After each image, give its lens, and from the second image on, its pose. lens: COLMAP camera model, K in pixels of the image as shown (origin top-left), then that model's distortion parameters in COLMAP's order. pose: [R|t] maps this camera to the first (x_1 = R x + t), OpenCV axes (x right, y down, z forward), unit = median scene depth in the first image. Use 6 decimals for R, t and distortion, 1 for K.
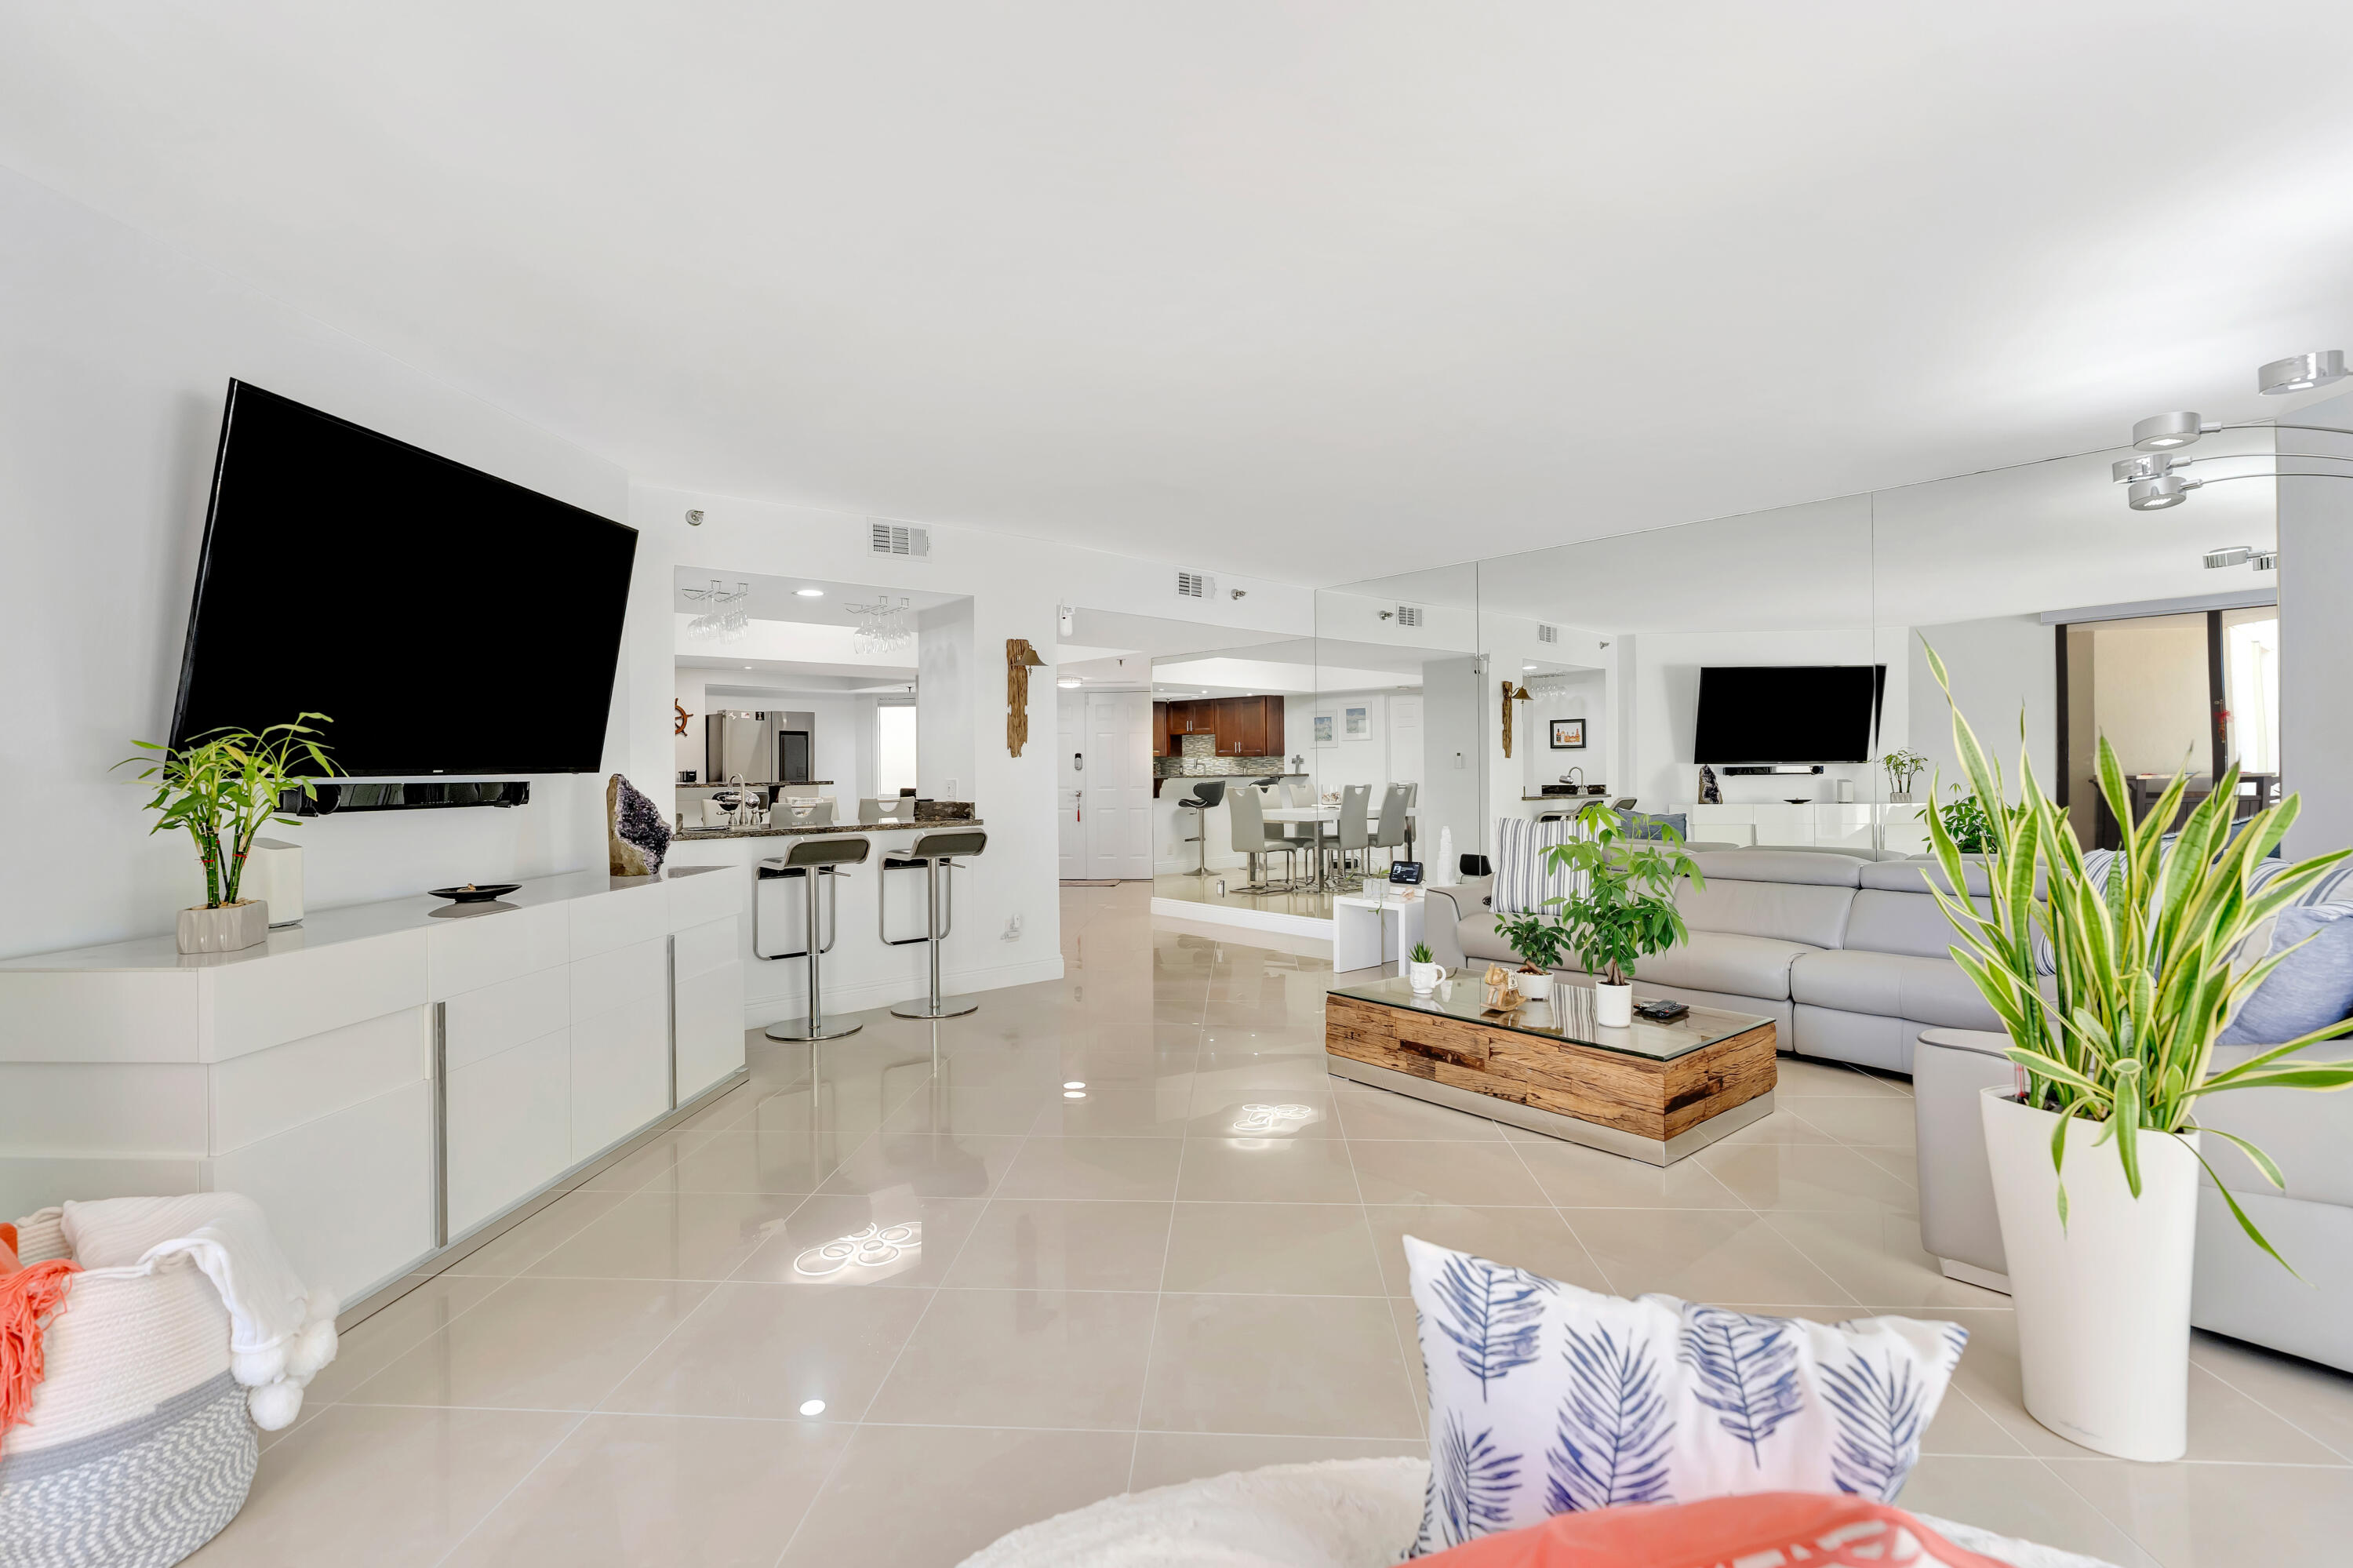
lens RADIAL K [[1089.5, 0, 1170.8], [0, 1089.5, 777.3], [0, 0, 1]] dist [-0.001623, 0.000439]
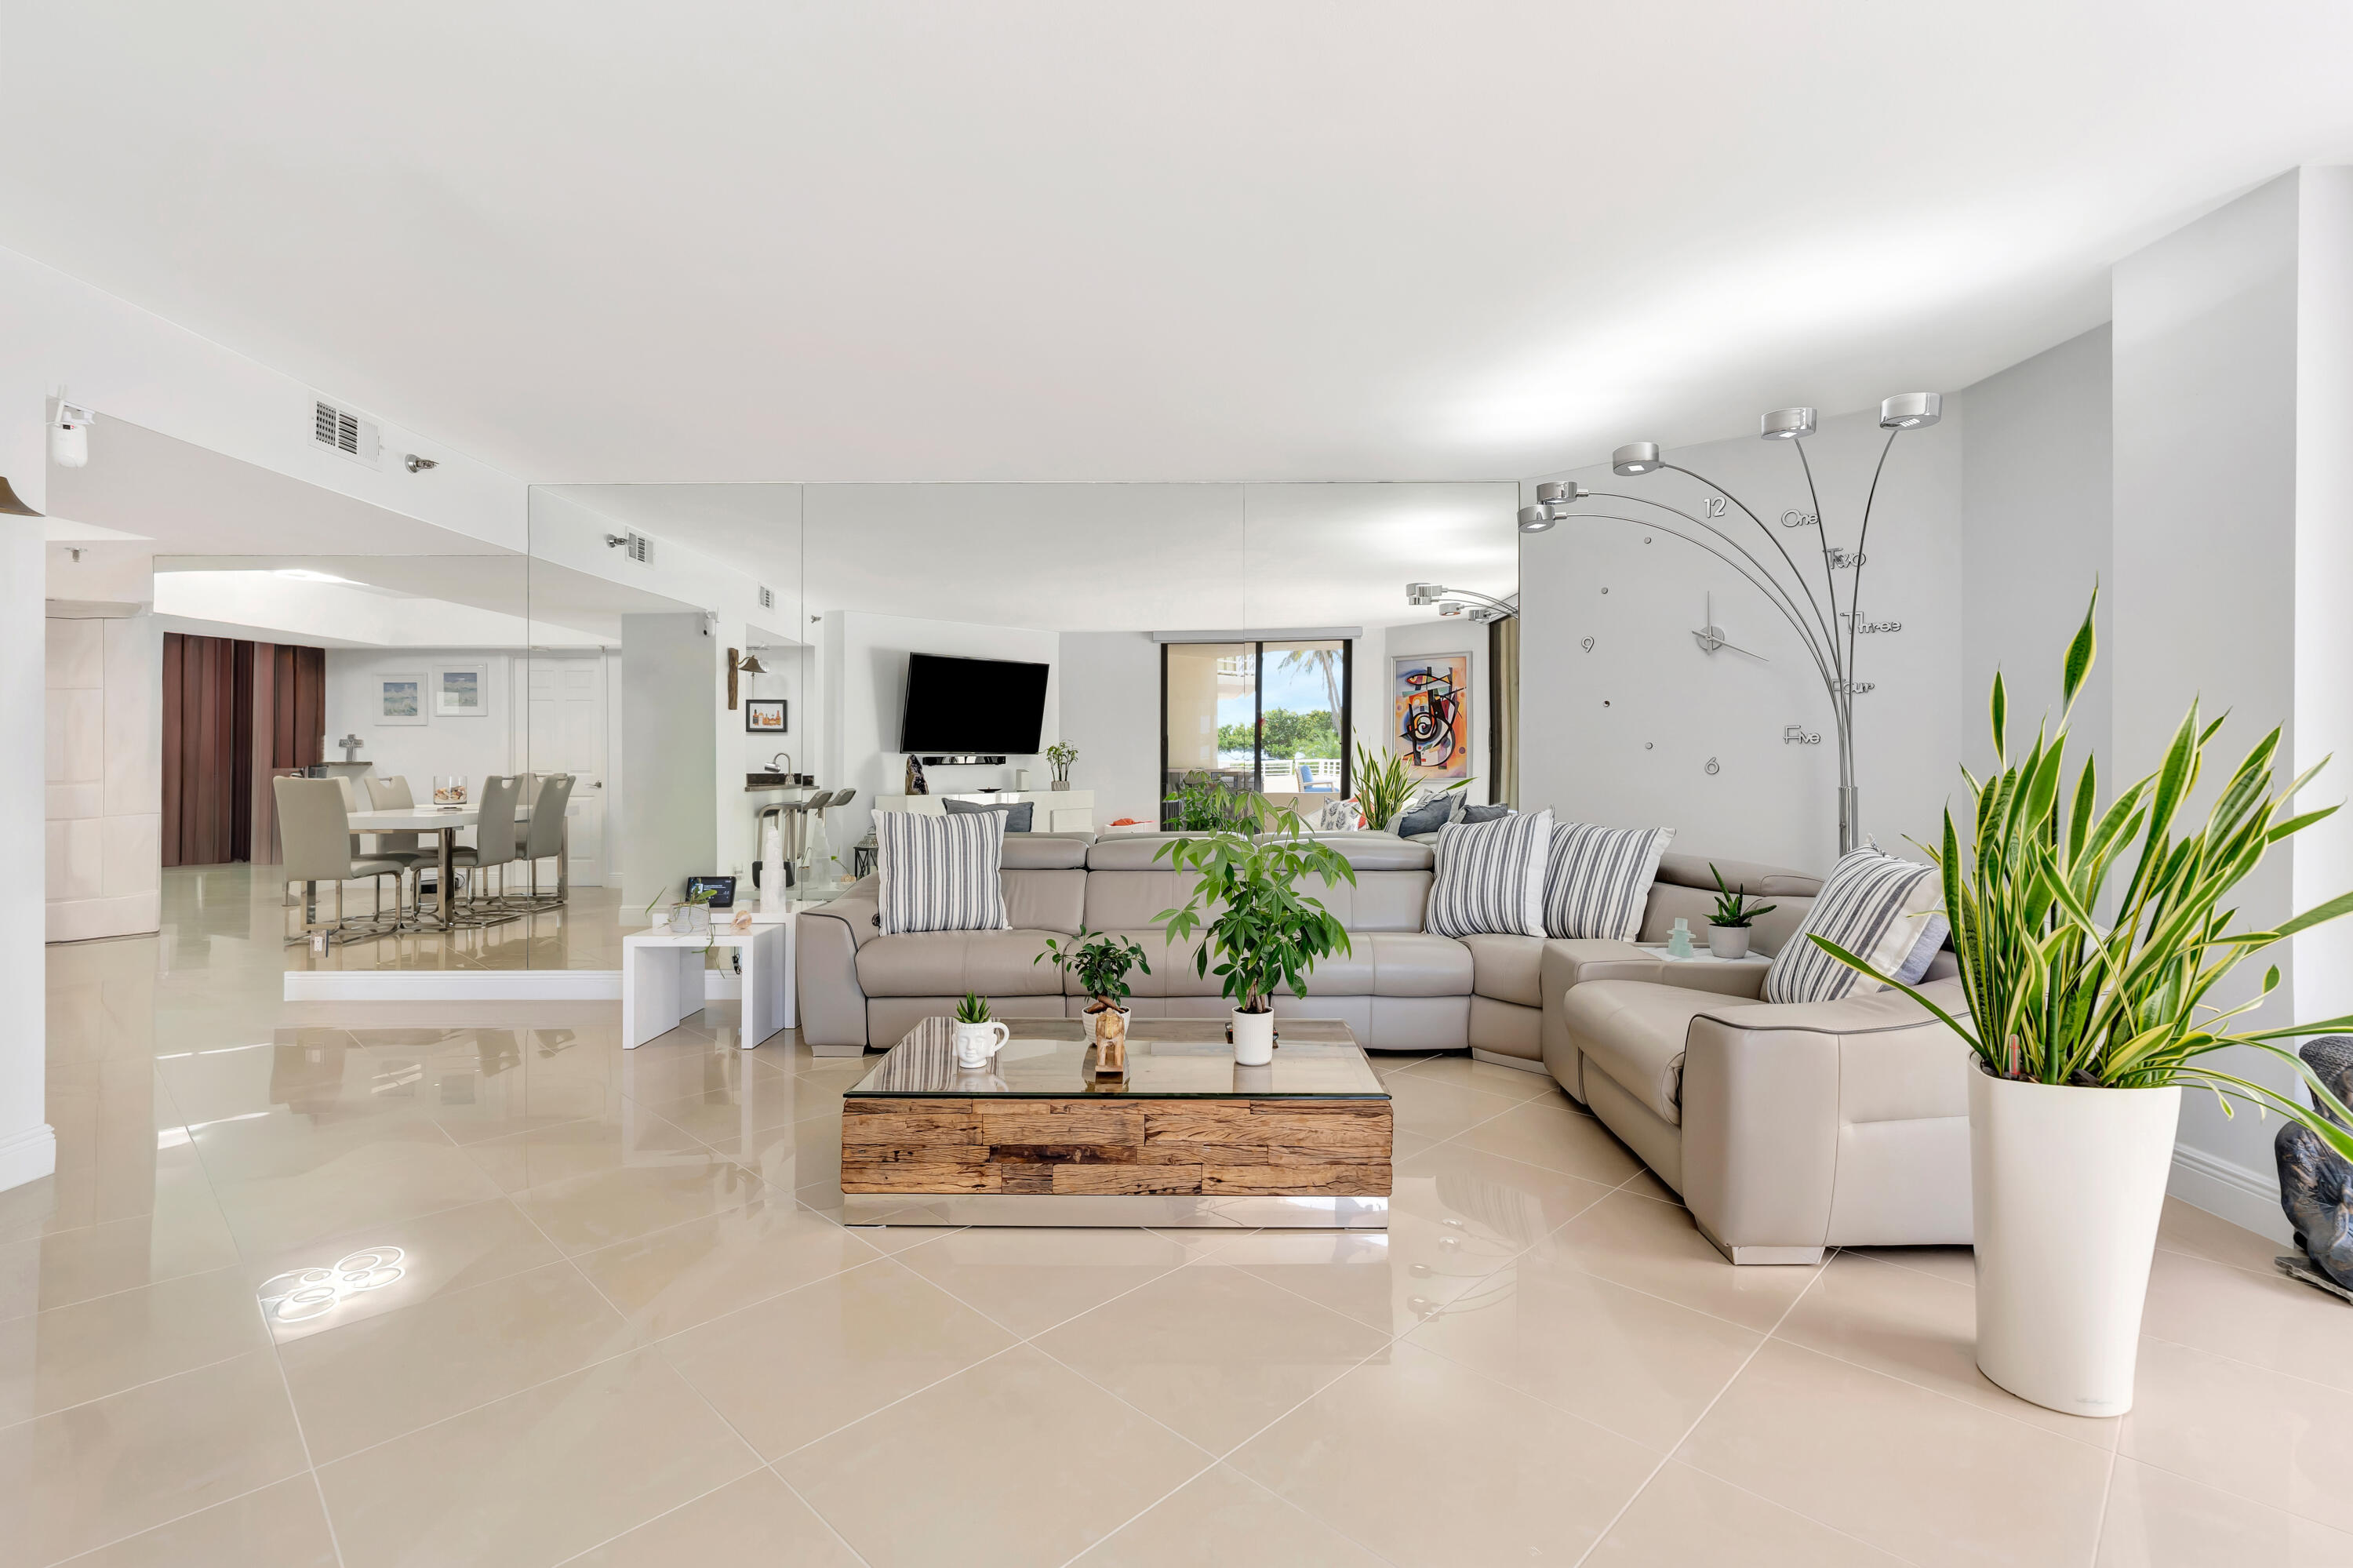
lens RADIAL K [[1089.5, 0, 1172.0], [0, 1089.5, 762.6], [0, 0, 1]] dist [-0.001623, 0.000439]
pose [[0.648528, 0.005726, 0.761169, -0.101414], [0.001130, 0.999963, -0.008485, 0.005440], [-0.761190, 0.006363, 0.648498, 0.215617]]
